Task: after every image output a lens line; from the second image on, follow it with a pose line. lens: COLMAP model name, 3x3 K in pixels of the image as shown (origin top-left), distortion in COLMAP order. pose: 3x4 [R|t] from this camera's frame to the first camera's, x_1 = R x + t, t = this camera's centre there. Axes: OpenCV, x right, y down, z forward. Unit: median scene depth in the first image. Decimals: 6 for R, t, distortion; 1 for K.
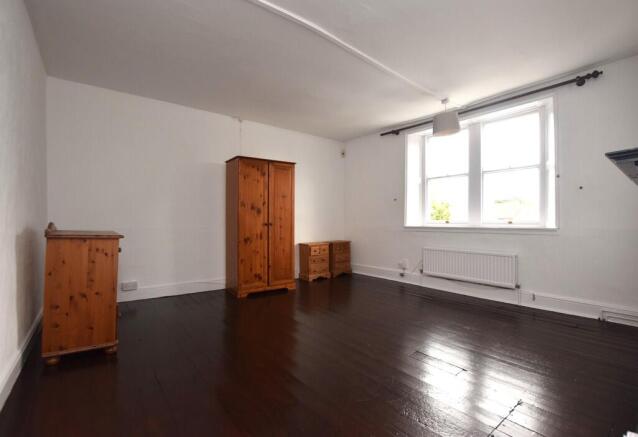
lens RADIAL K [[307.3, 0, 317.6], [0, 307.3, 218.1], [0, 0, 1]] dist [-0.021682, -0.000009]
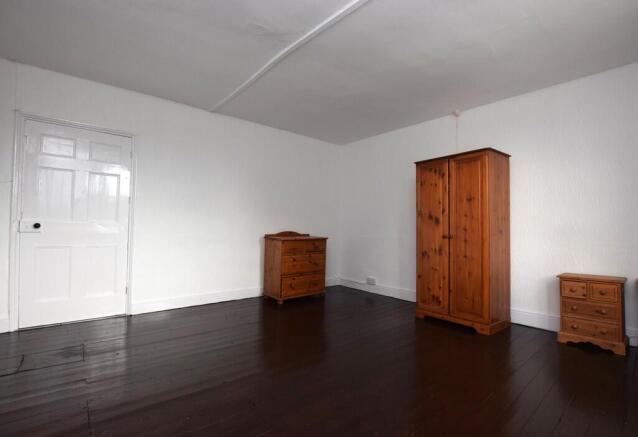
lens RADIAL K [[307.3, 0, 315.3], [0, 307.3, 219.5], [0, 0, 1]] dist [-0.021682, -0.000009]
pose [[0.005159, -0.036171, -0.999332, 0.641242], [-0.002424, 0.999342, -0.036184, 0.004372], [0.999984, 0.002609, 0.005068, 0.665444]]
